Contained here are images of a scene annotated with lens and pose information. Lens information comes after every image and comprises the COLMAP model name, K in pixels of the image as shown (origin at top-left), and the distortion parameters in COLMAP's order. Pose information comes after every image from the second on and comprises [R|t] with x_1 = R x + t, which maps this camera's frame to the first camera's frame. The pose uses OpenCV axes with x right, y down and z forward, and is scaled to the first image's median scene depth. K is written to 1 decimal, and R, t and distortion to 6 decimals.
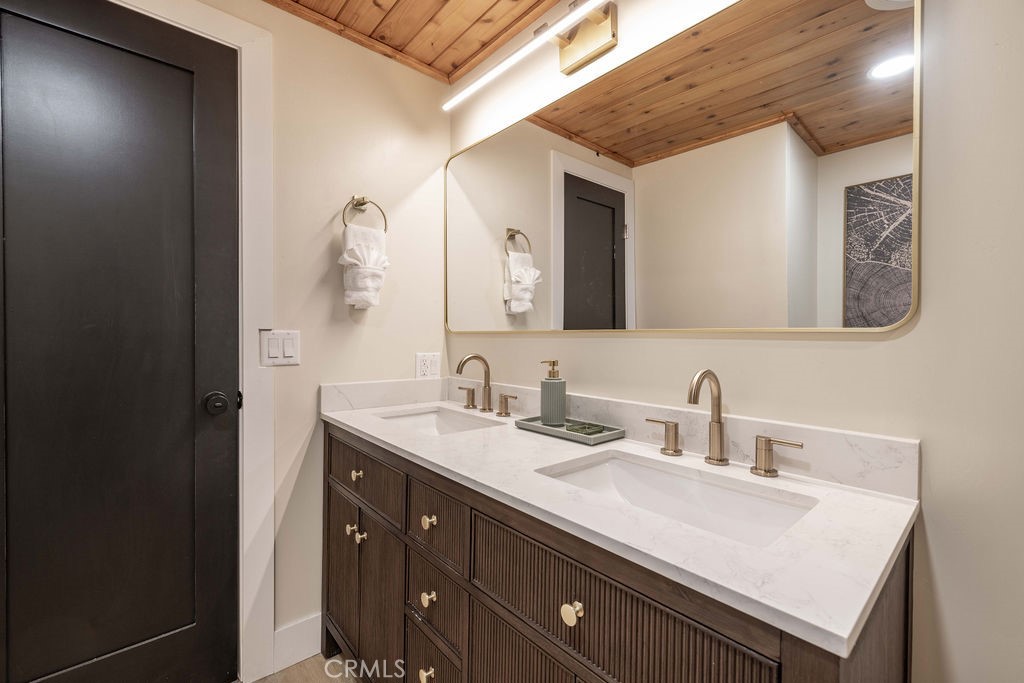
lens RADIAL K [[439.9, 0, 510.8], [0, 439.9, 325.5], [0, 0, 1]] dist [0.001430, 0.000299]
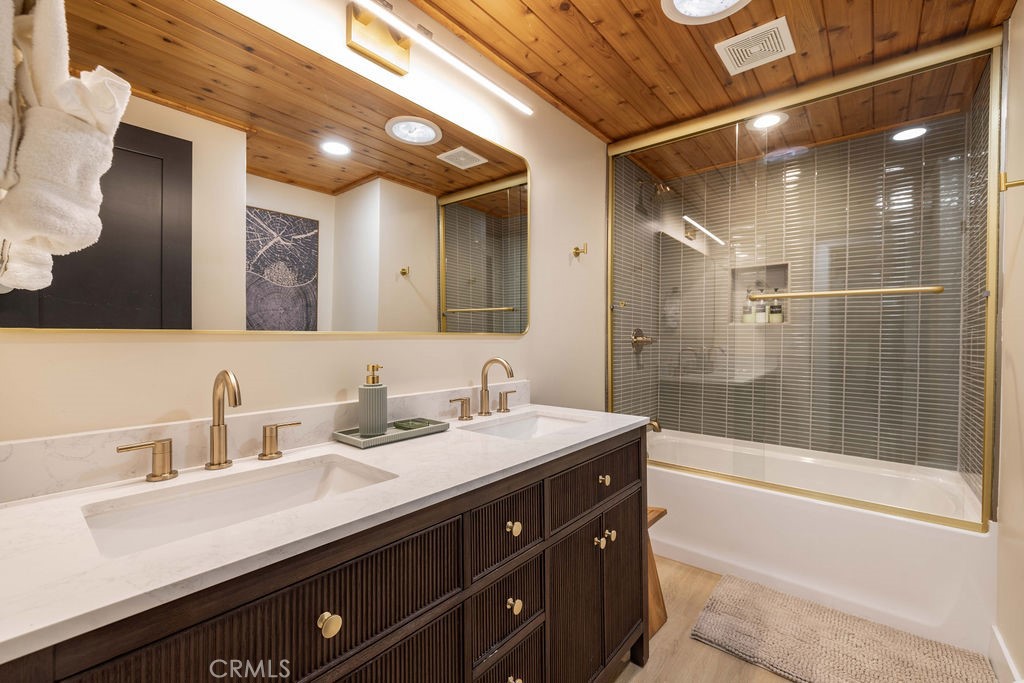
lens RADIAL K [[429.7, 0, 507.5], [0, 429.7, 338.0], [0, 0, 1]] dist [0.000473, 0.000159]
pose [[-0.154057, -0.018746, 0.987884, -0.801389], [-0.037282, 0.999218, 0.013147, -0.007350], [-0.987358, -0.034805, -0.154635, 0.789143]]
